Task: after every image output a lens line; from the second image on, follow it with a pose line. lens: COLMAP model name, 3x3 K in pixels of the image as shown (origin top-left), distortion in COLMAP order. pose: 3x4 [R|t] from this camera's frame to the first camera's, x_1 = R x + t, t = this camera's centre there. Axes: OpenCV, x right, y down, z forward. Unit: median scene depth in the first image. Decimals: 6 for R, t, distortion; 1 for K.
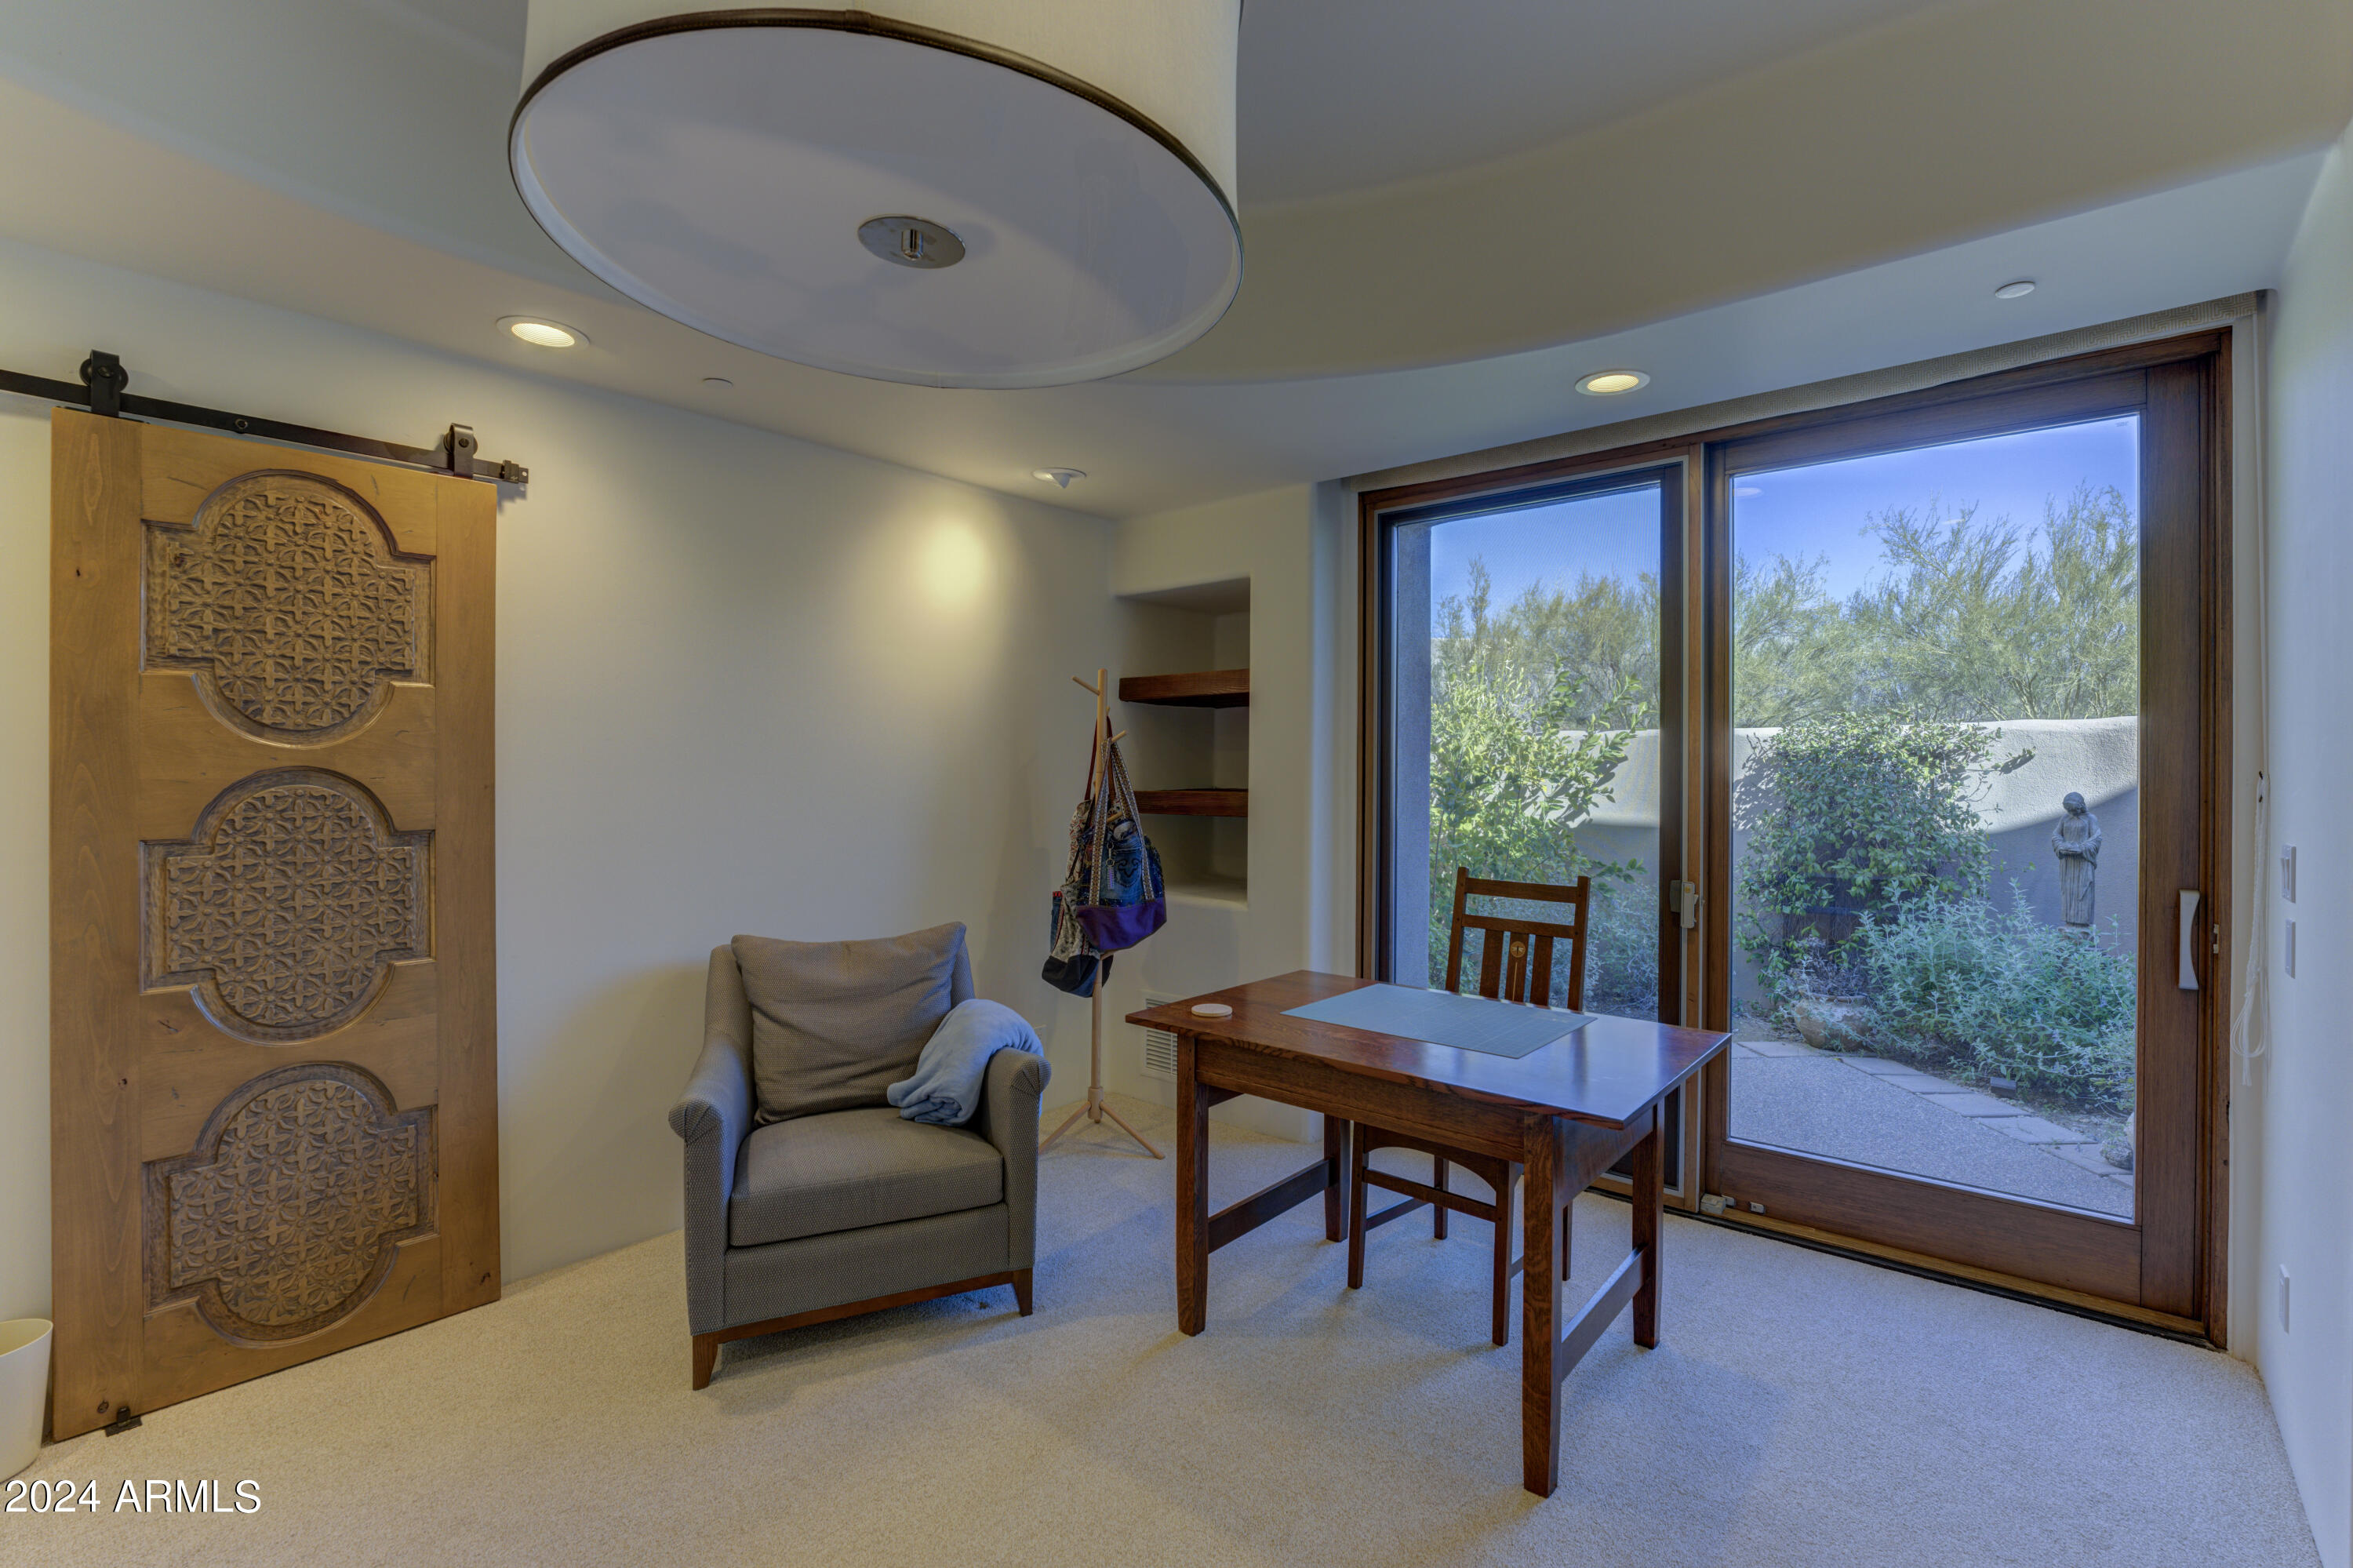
lens RADIAL K [[1023.0, 0, 1174.0], [0, 1023.0, 774.3], [0, 0, 1]] dist [-0.013090, -0.000274]
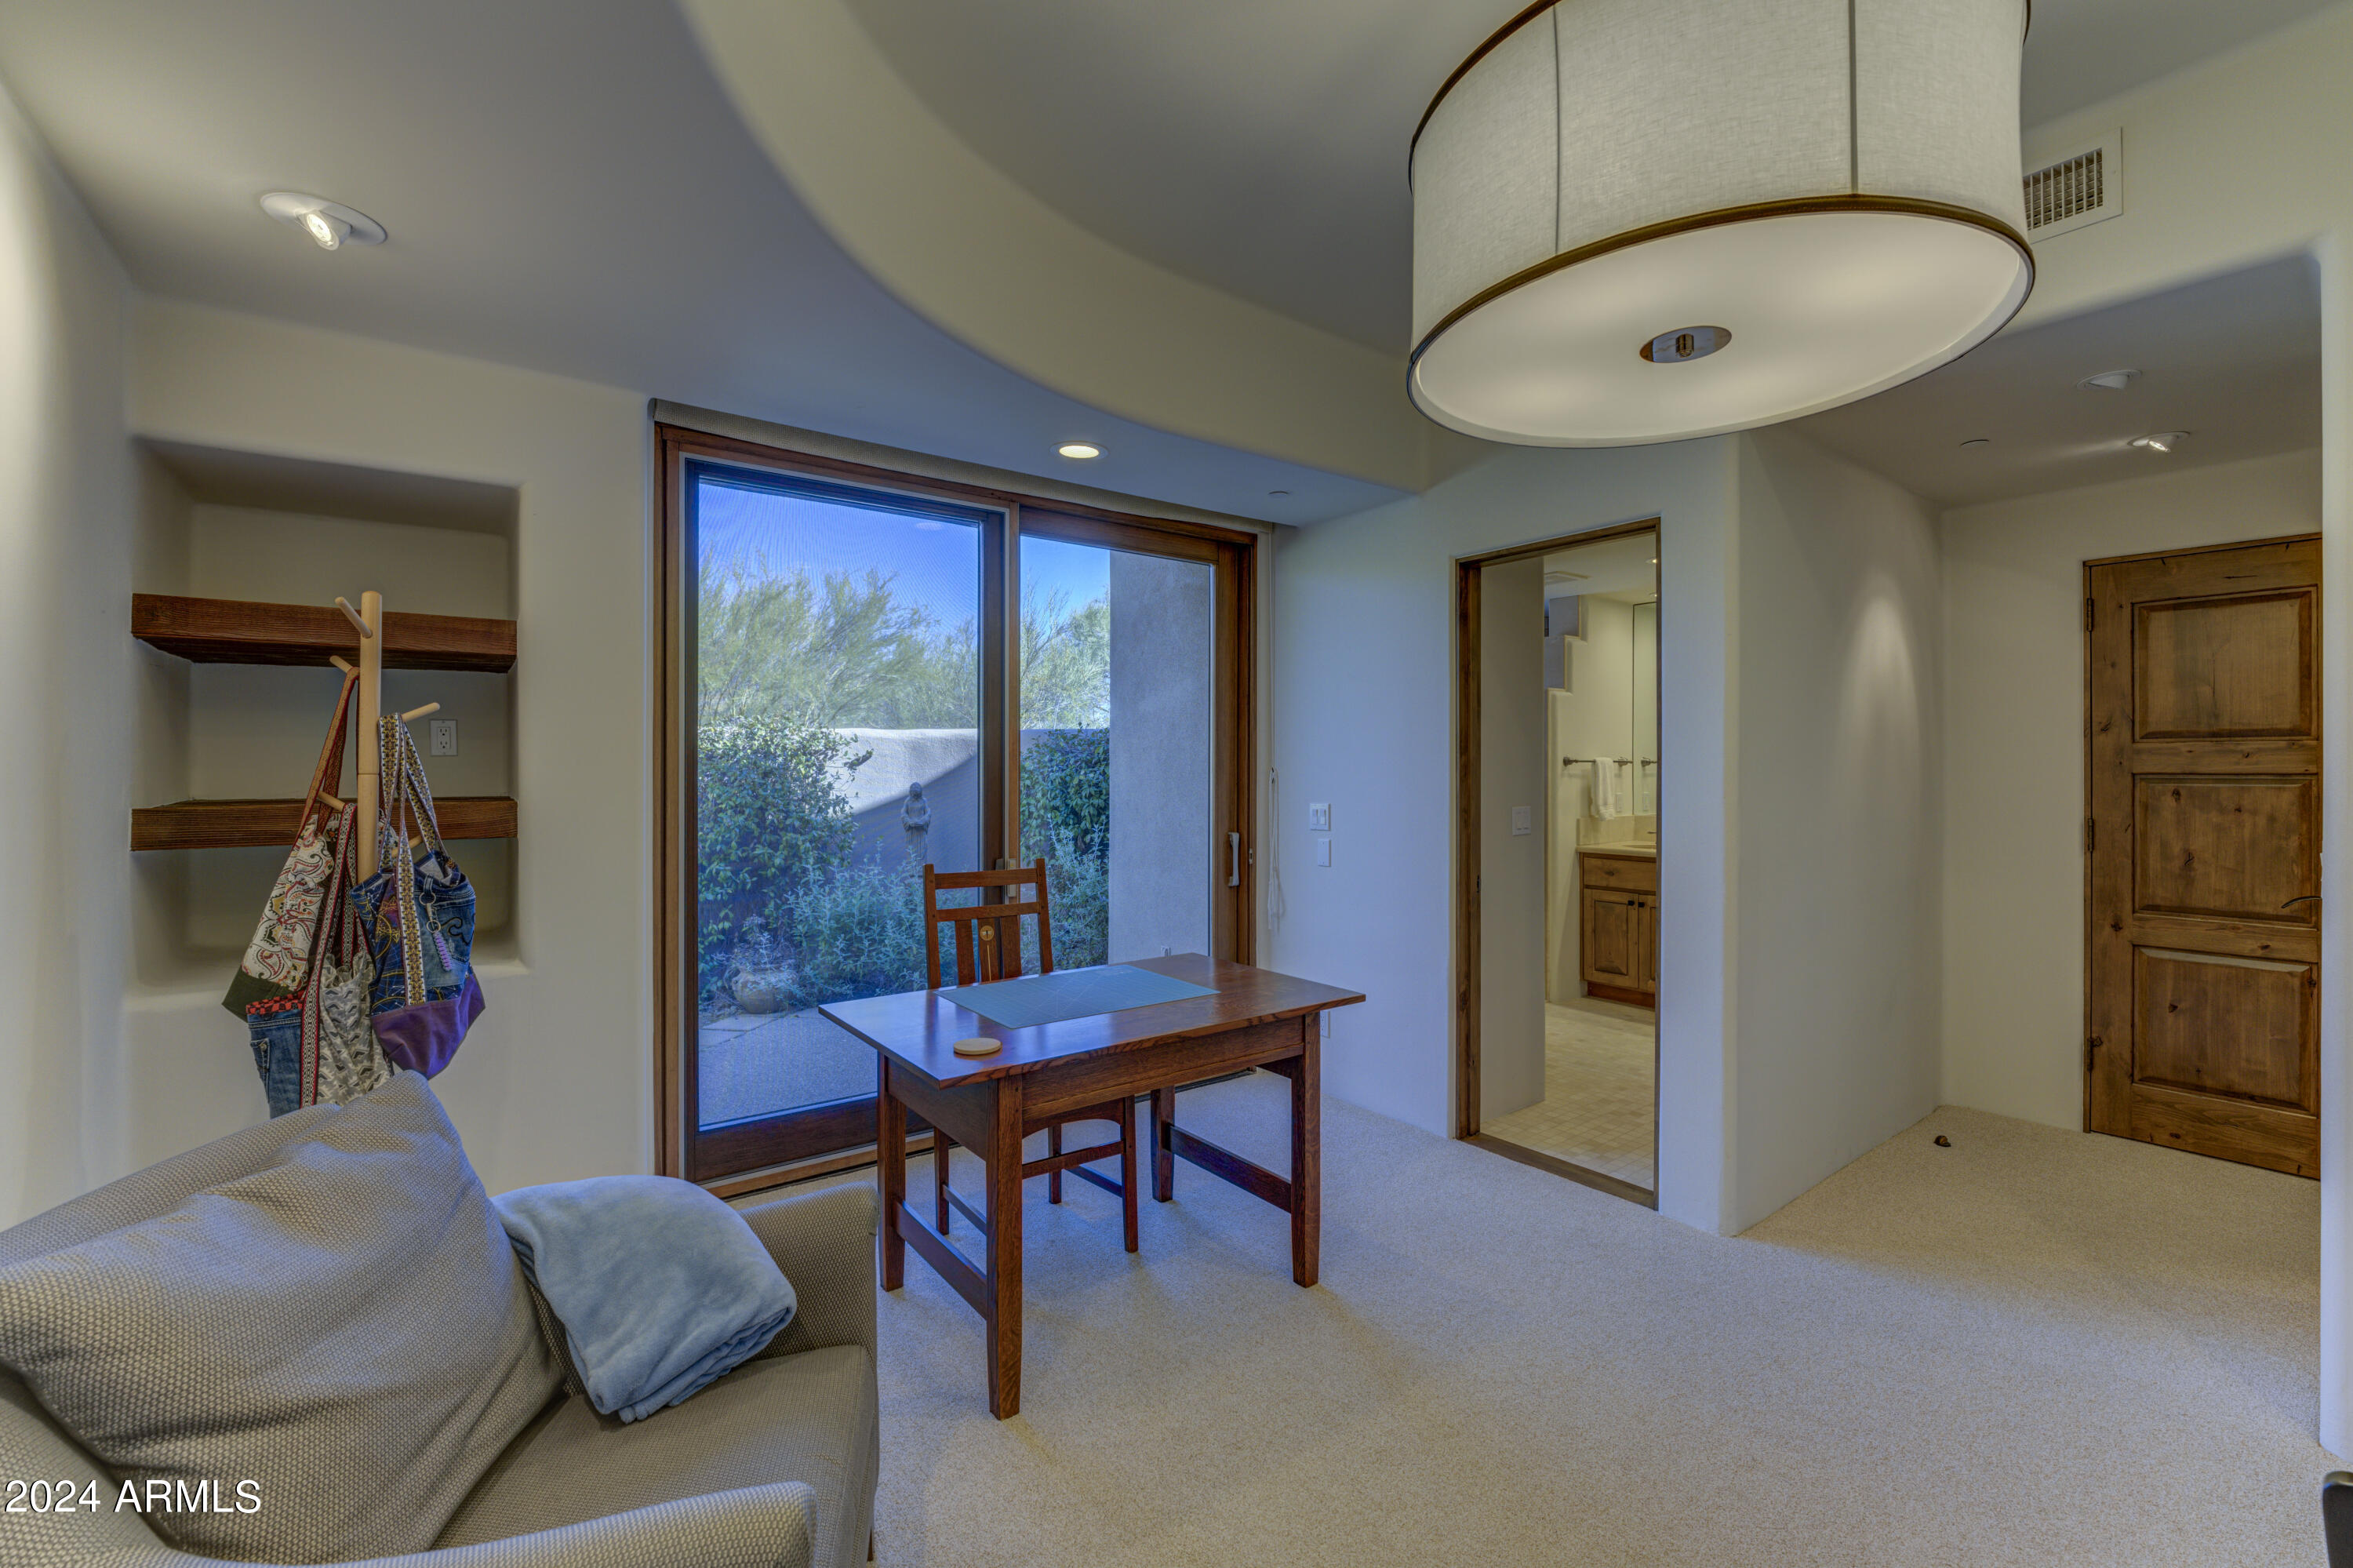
lens RADIAL K [[1026.3, 0, 1171.1], [0, 1026.3, 773.2], [0, 0, 1]] dist [-0.001029, -0.000048]
pose [[0.213063, -0.007950, 0.977006, -0.537148], [0.004564, 0.999964, 0.007141, -0.004103], [-0.977028, 0.002937, 0.213091, 0.449147]]
